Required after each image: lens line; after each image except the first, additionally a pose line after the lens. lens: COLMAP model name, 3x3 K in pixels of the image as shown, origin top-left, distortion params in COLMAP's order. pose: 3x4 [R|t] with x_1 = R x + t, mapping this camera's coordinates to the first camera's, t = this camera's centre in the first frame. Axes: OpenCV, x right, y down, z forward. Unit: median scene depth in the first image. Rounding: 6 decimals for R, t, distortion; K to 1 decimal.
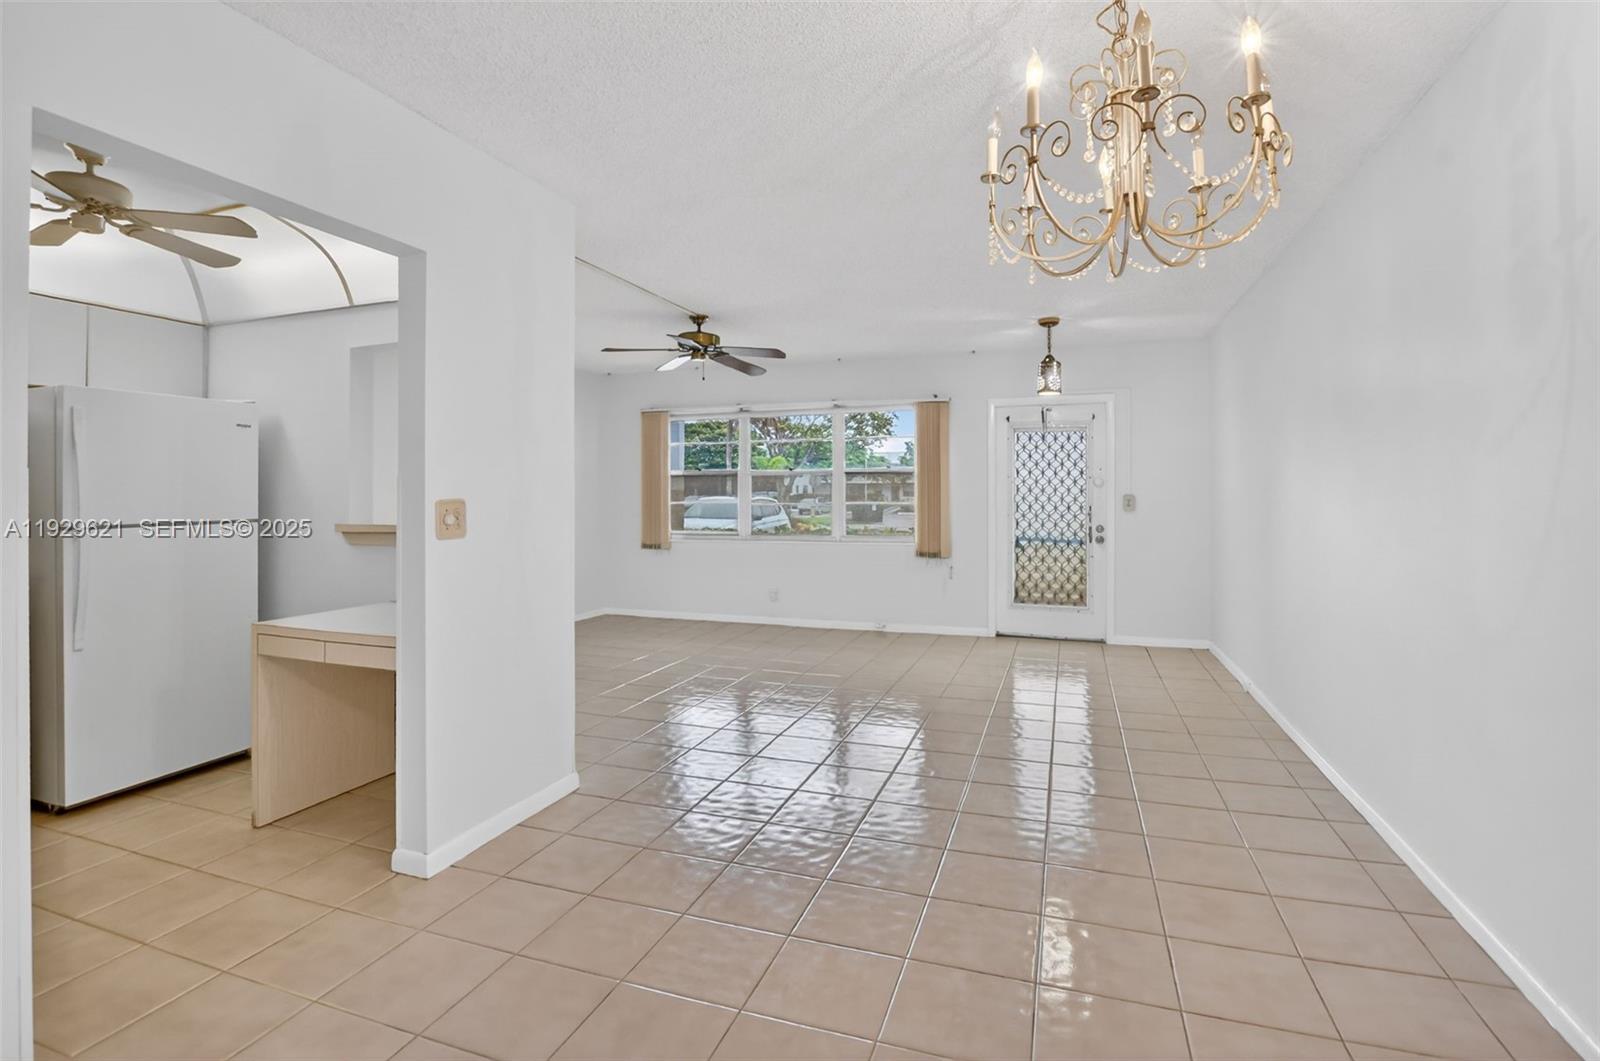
lens RADIAL K [[772.8, 0, 815.4], [0, 772.8, 494.3], [0, 0, 1]] dist [-0.021216, 0.001629]
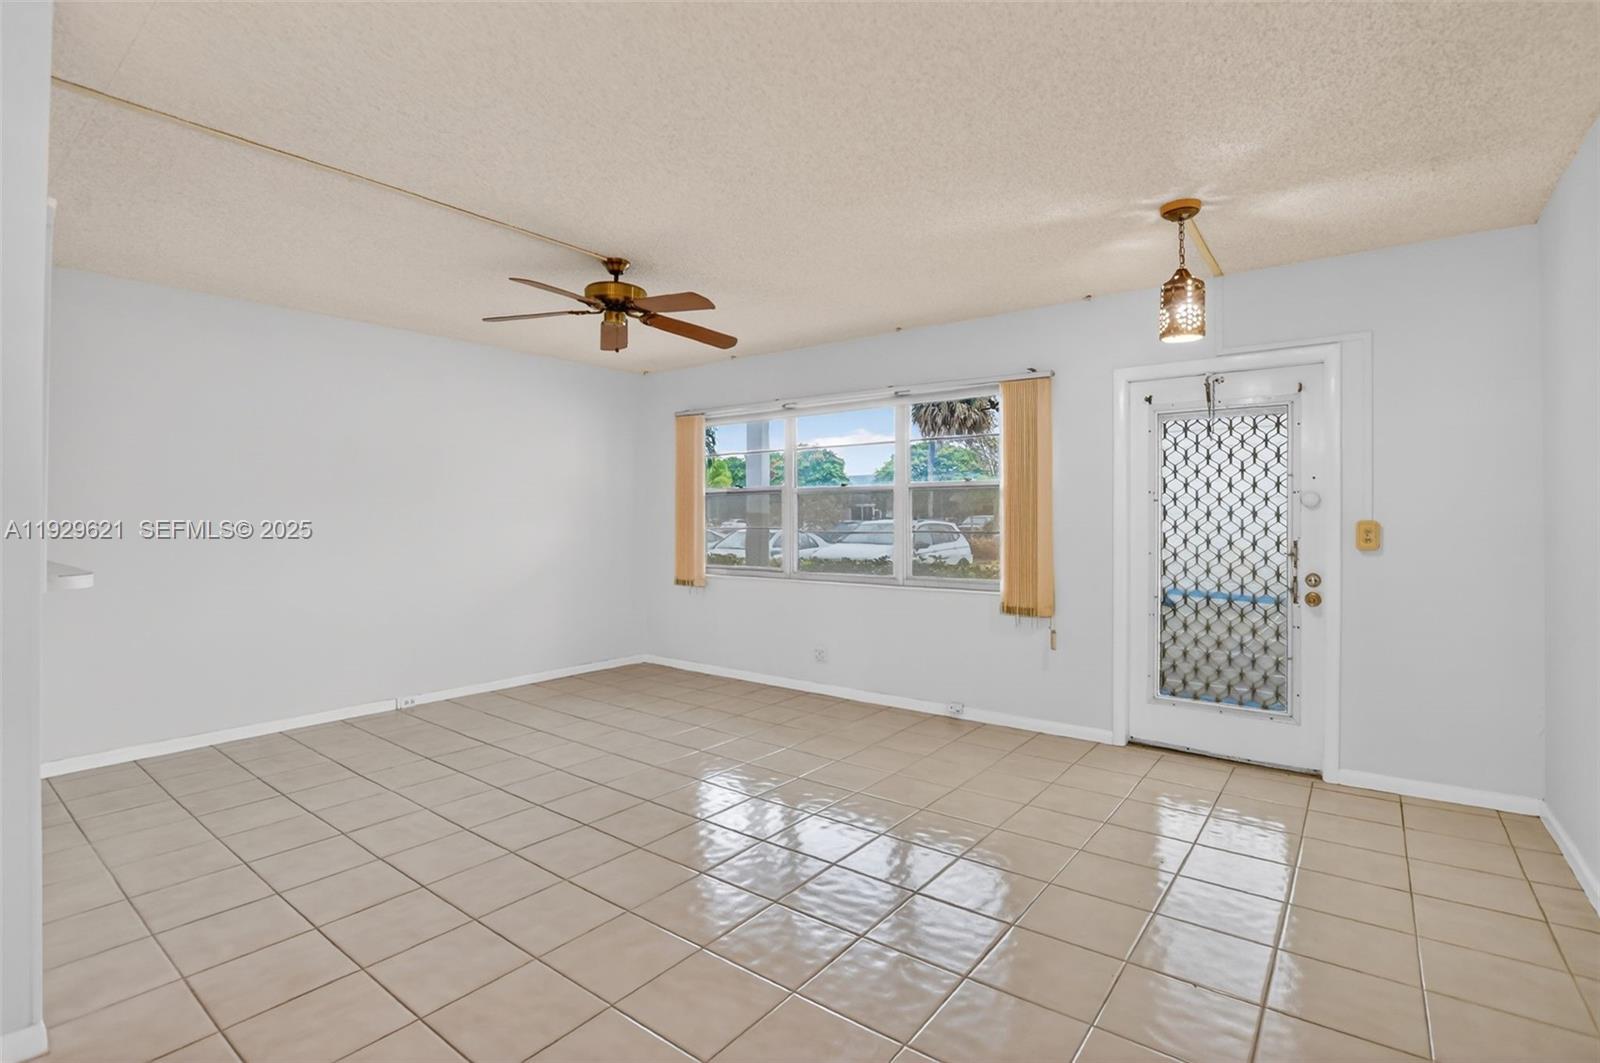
lens RADIAL K [[772.8, 0, 810.4], [0, 772.8, 509.6], [0, 0, 1]] dist [-0.021216, 0.001629]
pose [[0.949963, 0.001180, -0.312360, 0.186520], [-0.005255, 0.999912, -0.012205, 0.000705], [0.312318, 0.013236, 0.949886, 0.327176]]
